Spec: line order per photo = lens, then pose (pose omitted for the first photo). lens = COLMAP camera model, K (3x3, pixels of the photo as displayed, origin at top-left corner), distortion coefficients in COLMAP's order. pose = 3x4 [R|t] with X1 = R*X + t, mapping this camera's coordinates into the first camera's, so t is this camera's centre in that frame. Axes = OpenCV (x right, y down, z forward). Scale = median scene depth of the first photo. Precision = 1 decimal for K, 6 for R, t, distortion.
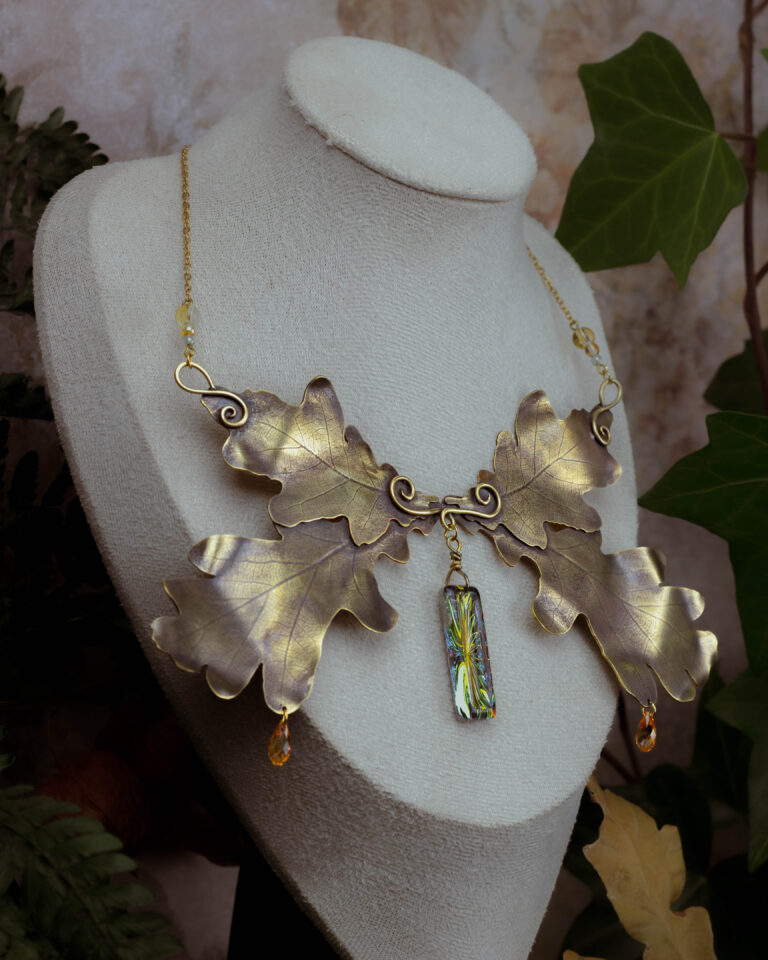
lens RADIAL K [[2906.5, 0, 384.0], [0, 2906.5, 480.0], [0, 0, 1]] dist [-0.240800, 0.449620]
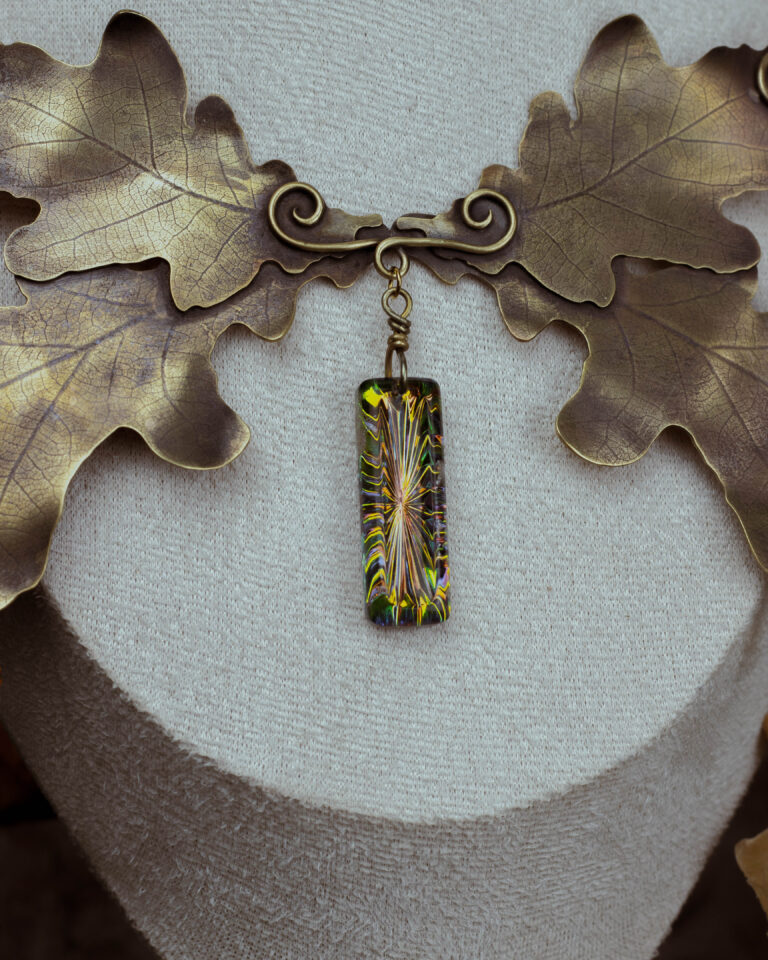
lens RADIAL K [[2983.0, 0, 384.0], [0, 2983.0, 480.0], [0, 0, 1]] dist [-0.150244, -0.783120]
pose [[0.885207, 0.017115, -0.464882, 0.288261], [0.031985, 0.994719, 0.097527, 0.000256], [0.464096, -0.101201, 0.879985, 0.502540]]
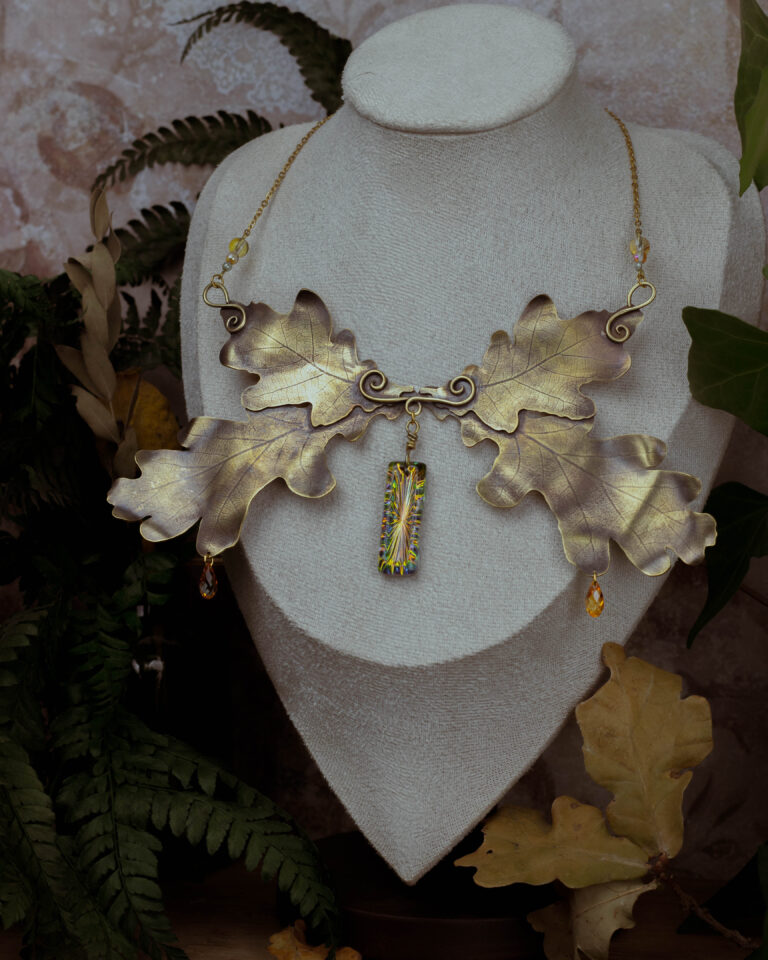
lens RADIAL K [[2754.0, 0, 384.0], [0, 2754.0, 480.0], [0, 0, 1]] dist [-0.119648, 0.329090]
pose [[0.640778, 0.002670, -0.767721, 0.880621], [-0.007577, 0.999967, -0.002846, 0.047250], [0.767689, 0.007641, 0.640778, 0.280167]]
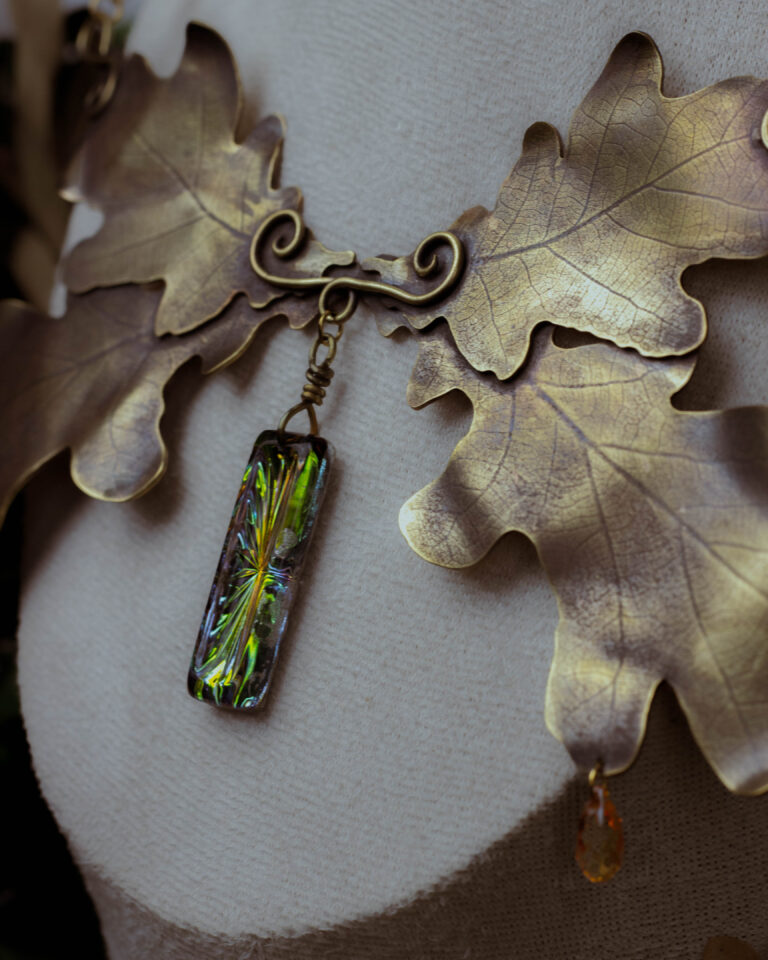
lens RADIAL K [[3046.3, 0, 384.0], [0, 3046.3, 480.0], [0, 0, 1]] dist [-0.076912, -0.057671]
pose [[0.171985, 0.068944, -0.982684, 0.533750], [-0.069245, 0.995927, 0.057754, 0.013690], [0.982663, 0.058113, 0.176058, 0.930561]]
